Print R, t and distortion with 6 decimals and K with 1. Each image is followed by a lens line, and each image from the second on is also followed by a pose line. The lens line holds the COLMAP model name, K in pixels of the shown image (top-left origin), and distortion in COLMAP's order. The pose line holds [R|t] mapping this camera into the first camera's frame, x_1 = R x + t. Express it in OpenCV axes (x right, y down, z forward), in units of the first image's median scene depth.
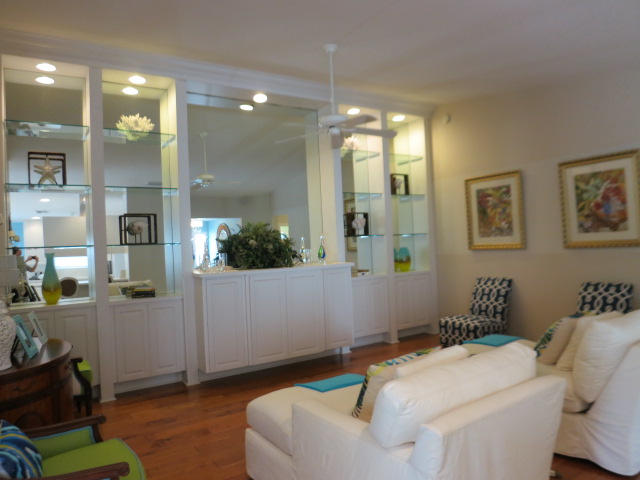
lens RADIAL K [[459.8, 0, 317.9], [0, 459.8, 240.3], [0, 0, 1]] dist [-0.047434, 0.008029]
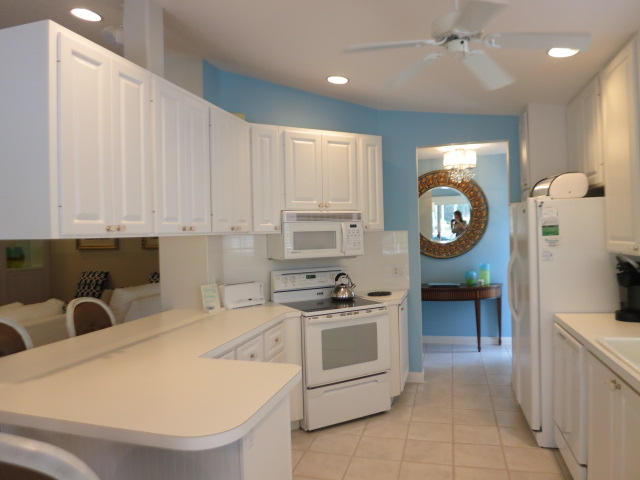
lens RADIAL K [[459.8, 0, 315.9], [0, 459.8, 237.4], [0, 0, 1]] dist [-0.047434, 0.008029]
pose [[0.759751, 0.027371, 0.649638, 0.020372], [-0.019179, 0.999622, -0.019687, -0.000633], [-0.649932, 0.002498, 0.759988, -0.357963]]
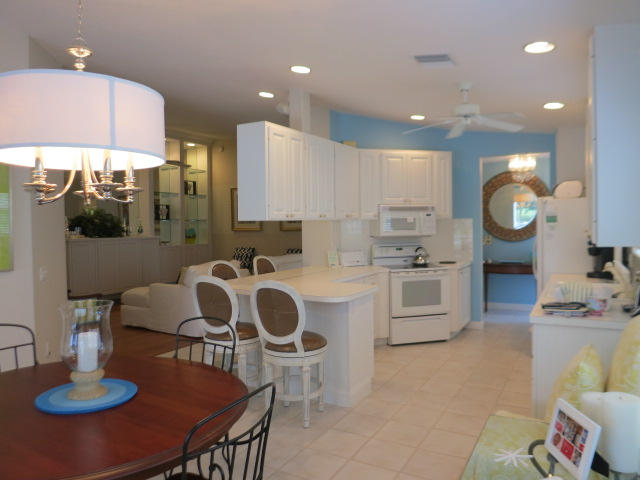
lens RADIAL K [[459.8, 0, 321.3], [0, 459.8, 244.7], [0, 0, 1]] dist [-0.047434, 0.008029]
pose [[0.891803, 0.017772, 0.452074, -0.129319], [-0.035304, 0.998915, 0.030375, 0.008941], [-0.451043, -0.043049, 0.891463, -0.621115]]
